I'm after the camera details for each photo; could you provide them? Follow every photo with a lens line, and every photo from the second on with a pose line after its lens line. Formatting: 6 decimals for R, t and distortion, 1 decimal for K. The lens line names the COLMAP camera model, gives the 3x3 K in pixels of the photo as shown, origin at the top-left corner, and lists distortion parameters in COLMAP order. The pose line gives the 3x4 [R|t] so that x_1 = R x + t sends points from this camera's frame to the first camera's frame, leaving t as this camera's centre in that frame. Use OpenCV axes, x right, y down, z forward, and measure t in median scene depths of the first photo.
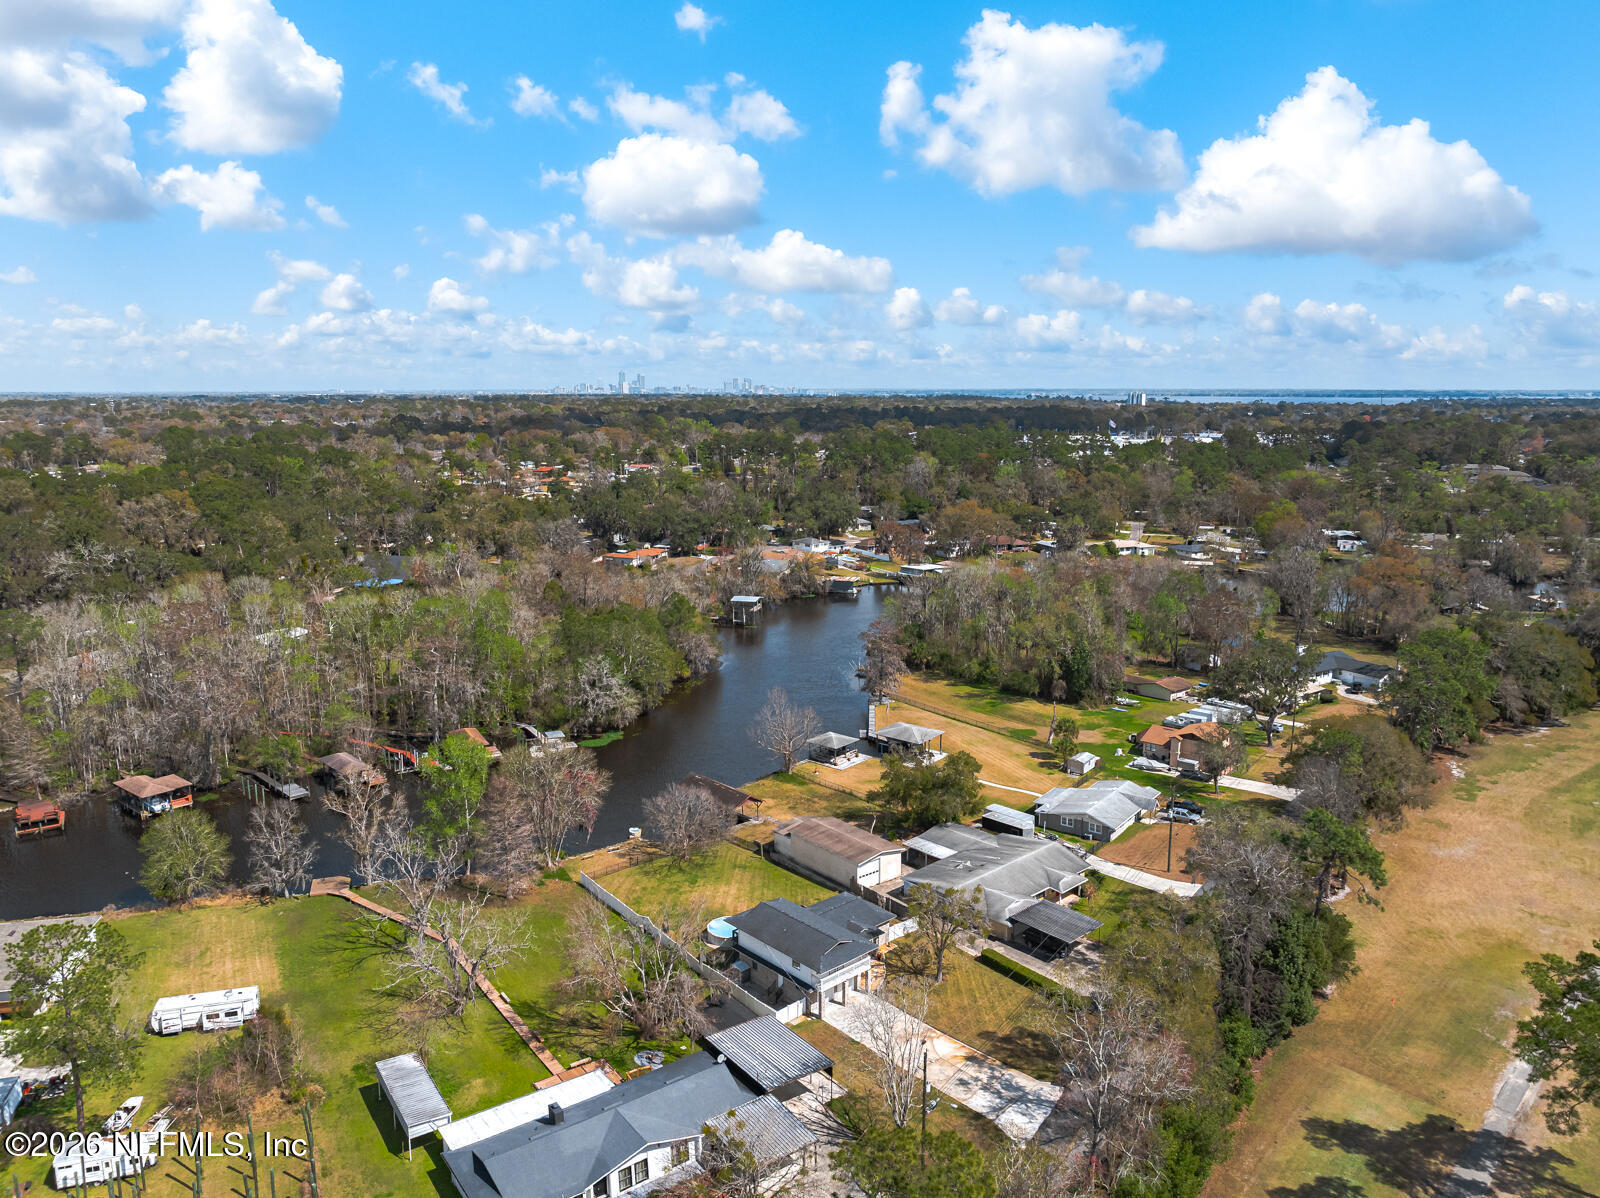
lens RADIAL K [[1111.2, 0, 800.0], [0, 1111.2, 599.0], [0, 0, 1]] dist [-0.037376, 0.000538]
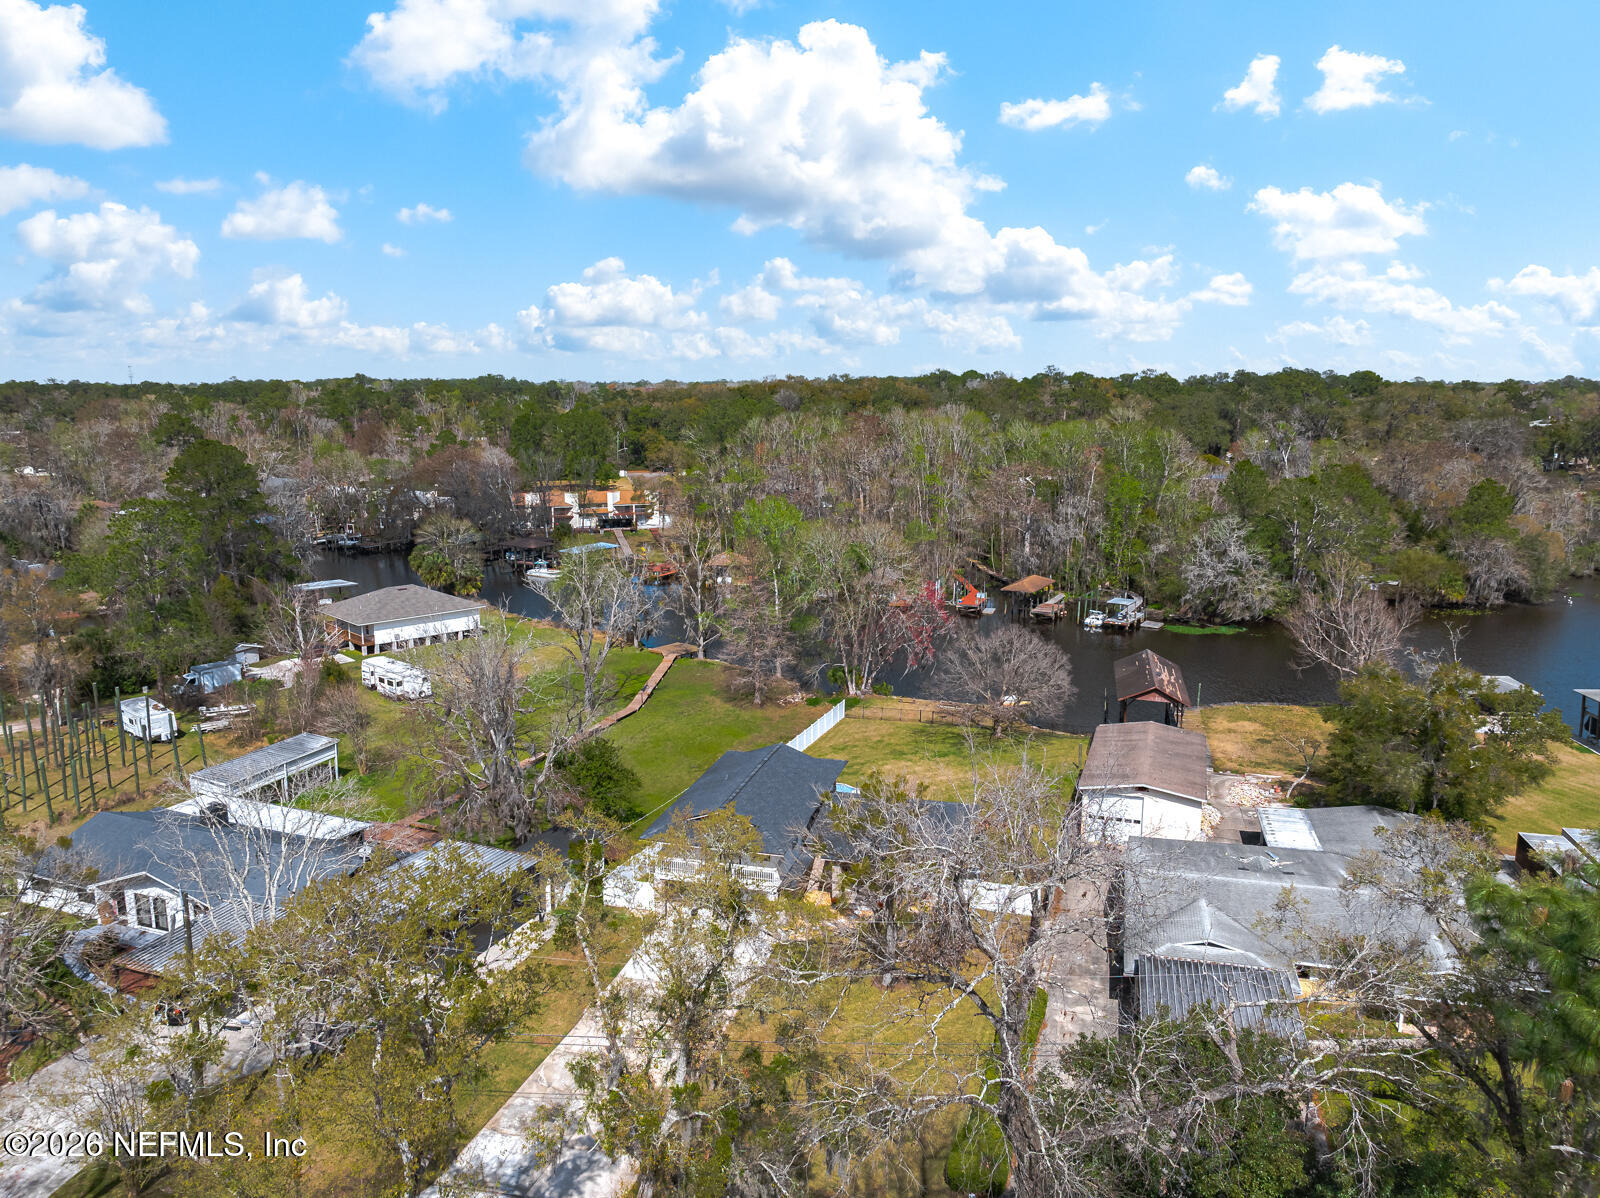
lens RADIAL K [[1131.8, 0, 817.9], [0, 1131.8, 596.0], [0, 0, 1]] dist [-0.021354, -0.001526]
pose [[0.551681, 0.157905, -0.818972, 0.307818], [-0.155477, 0.984174, 0.085024, 0.094337], [0.819436, 0.080425, 0.567500, 0.445437]]
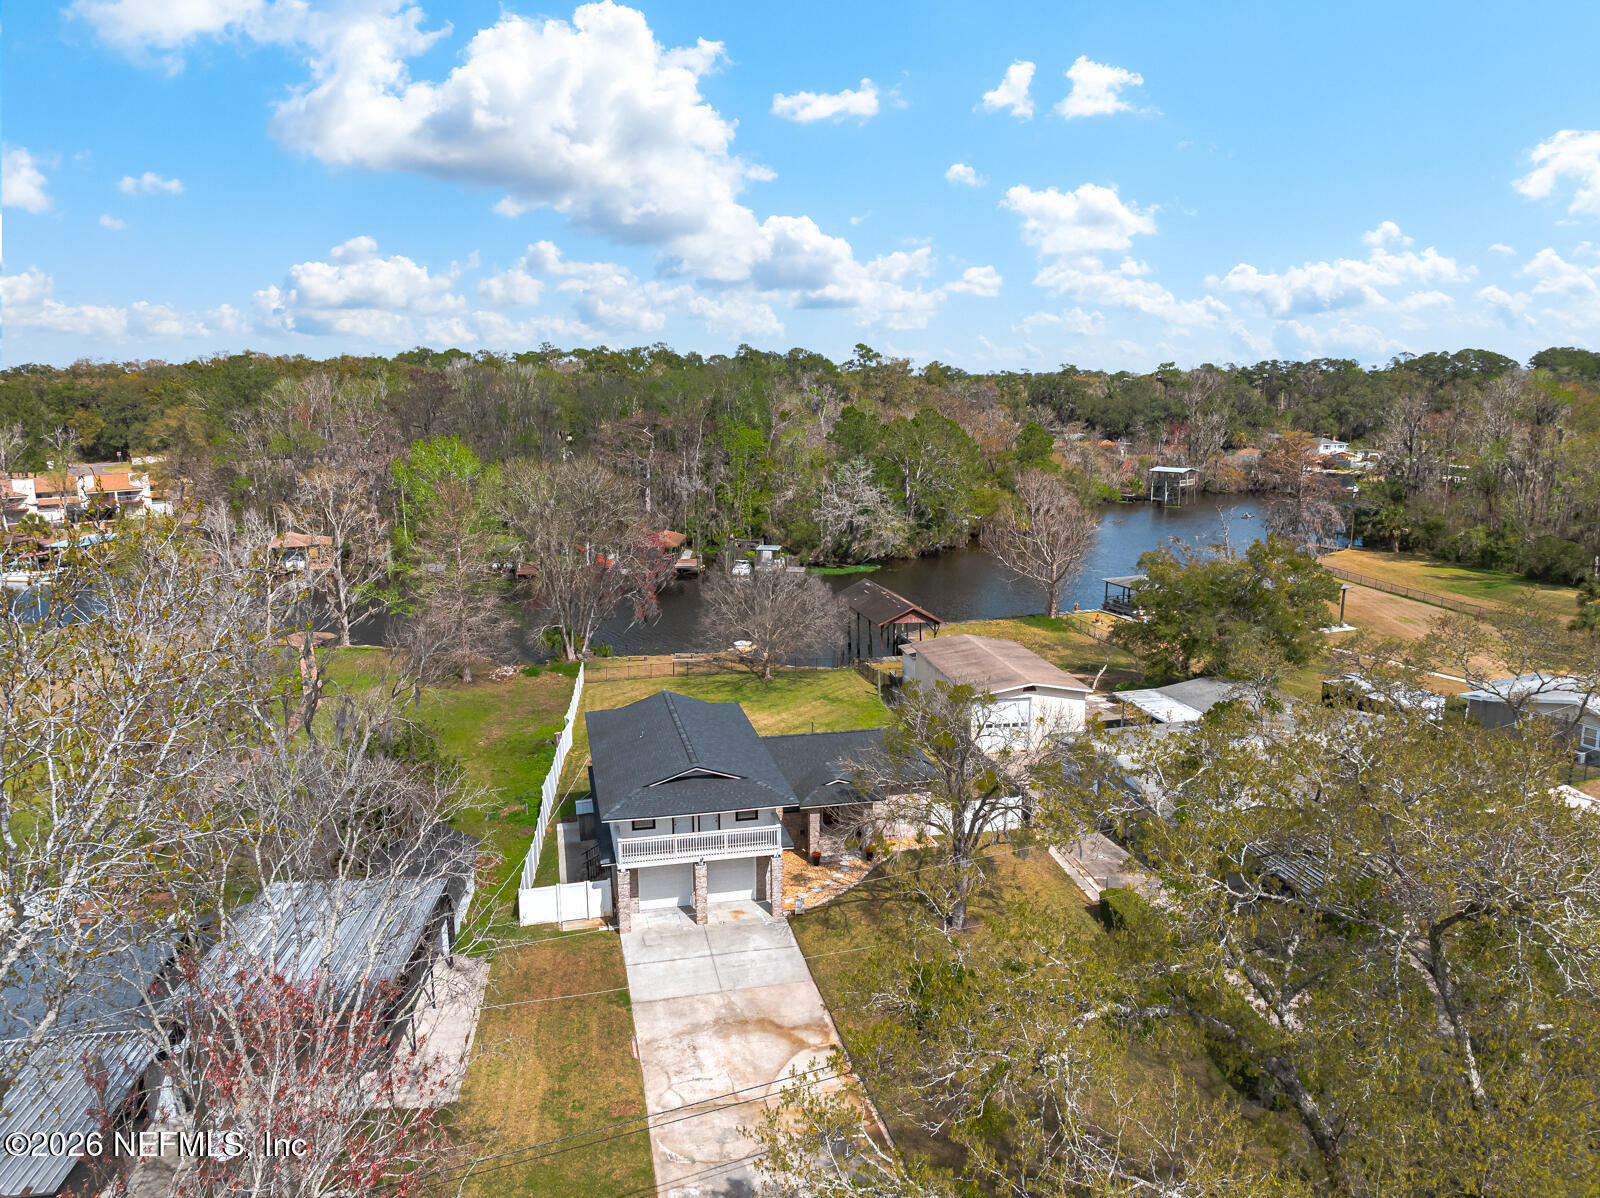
lens RADIAL K [[1122.2, 0, 816.9], [0, 1122.2, 603.9], [0, 0, 1]] dist [-0.021133, 0.000570]
pose [[0.880218, 0.097128, -0.464523, 0.165975], [-0.091198, 0.995208, 0.035281, 0.141859], [0.465724, 0.011309, 0.884858, 0.399043]]
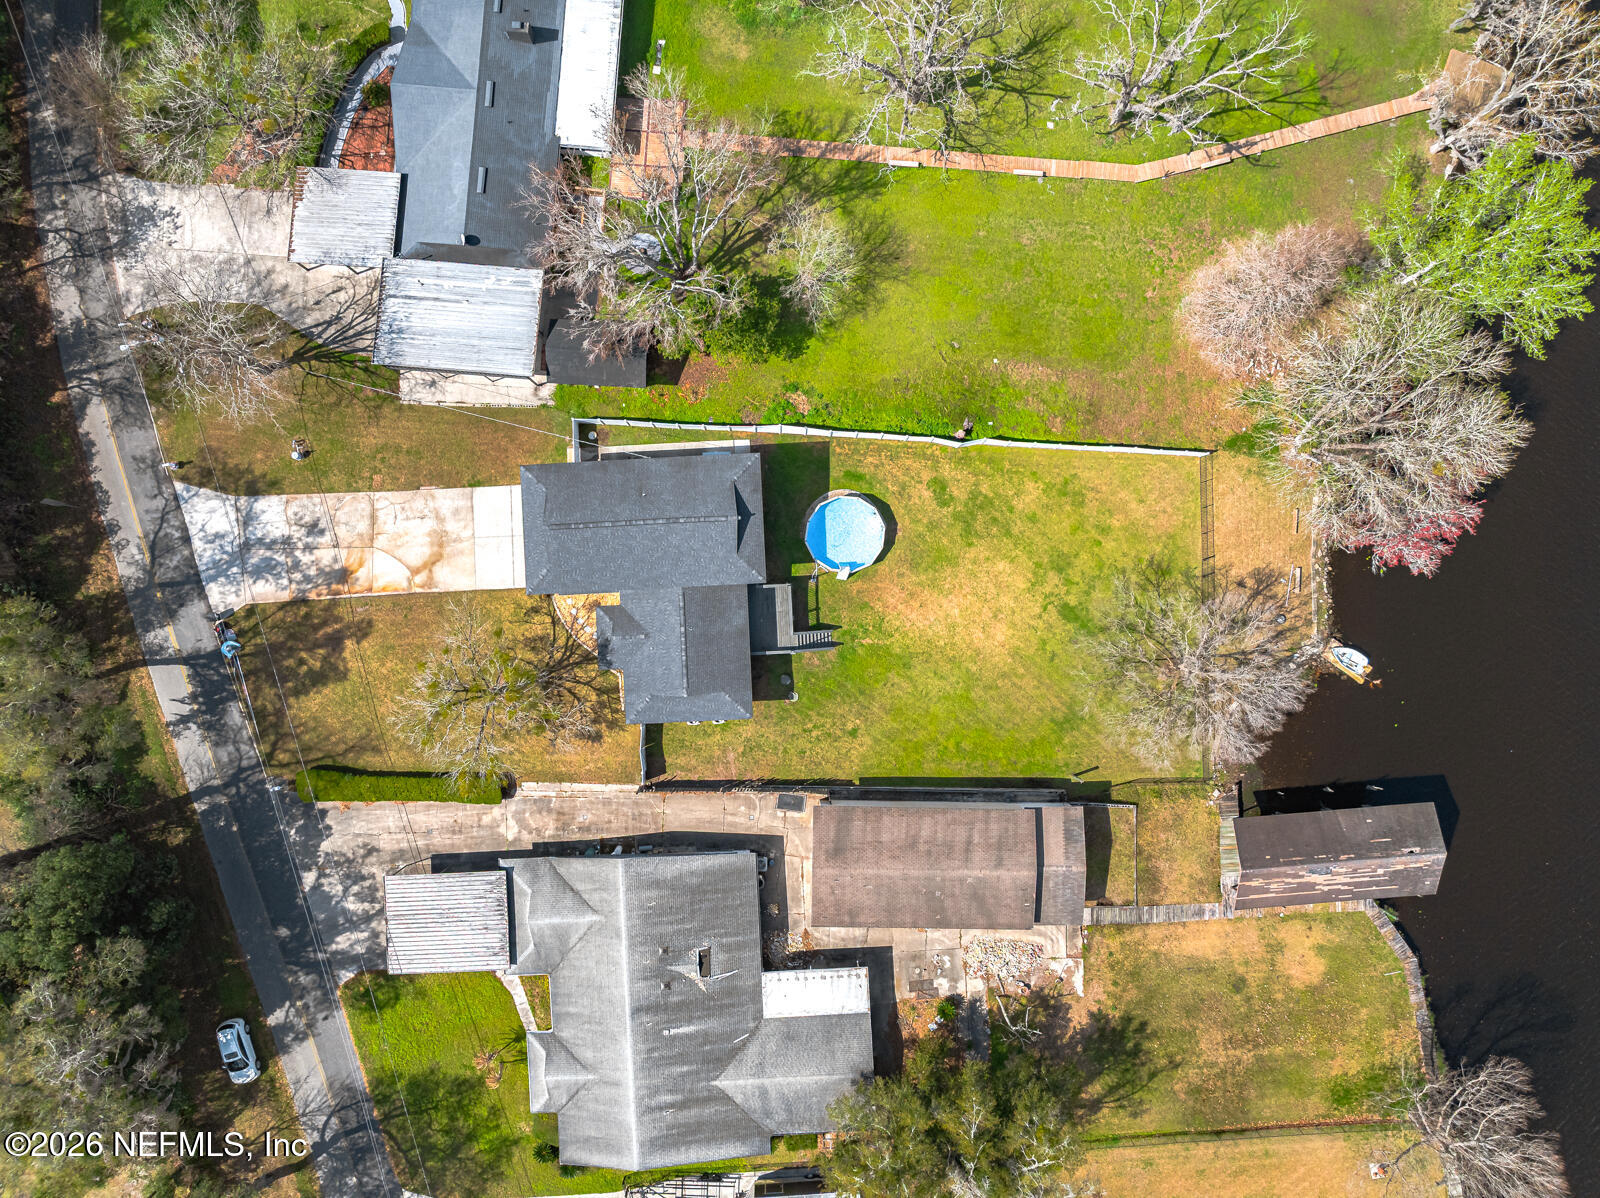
lens RADIAL K [[1113.5, 0, 813.9], [0, 1113.5, 588.9], [0, 0, 1]] dist [-0.019801, -0.002055]
pose [[-0.633881, 0.773382, 0.008681, -0.025035], [-0.143727, -0.128815, 0.981198, -0.202724], [0.759959, 0.620715, 0.192809, 0.630020]]
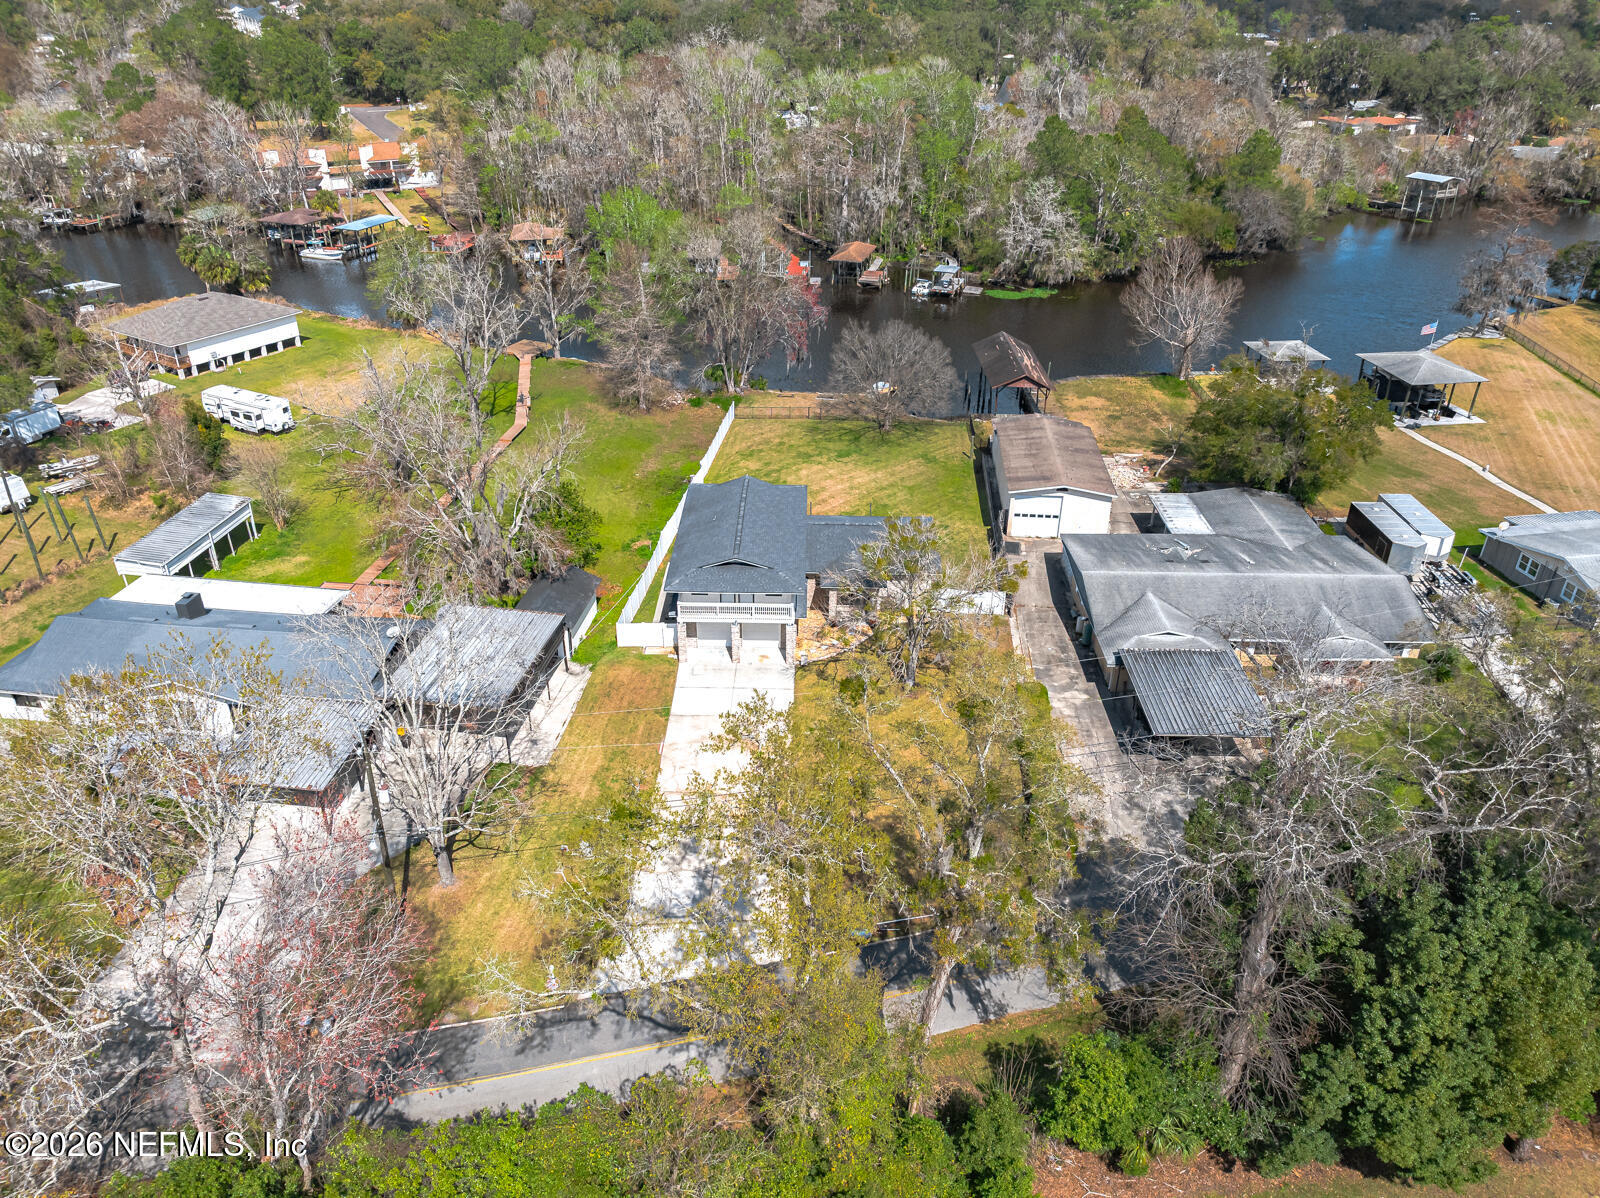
lens RADIAL K [[1121.7, 0, 822.4], [0, 1121.7, 596.5], [0, 0, 1]] dist [-0.020036, 0.001085]
pose [[0.742066, 0.342846, -0.576016, 0.259036], [-0.140591, 0.919797, 0.366345, 0.065031], [0.655417, -0.190870, 0.730751, 0.367942]]
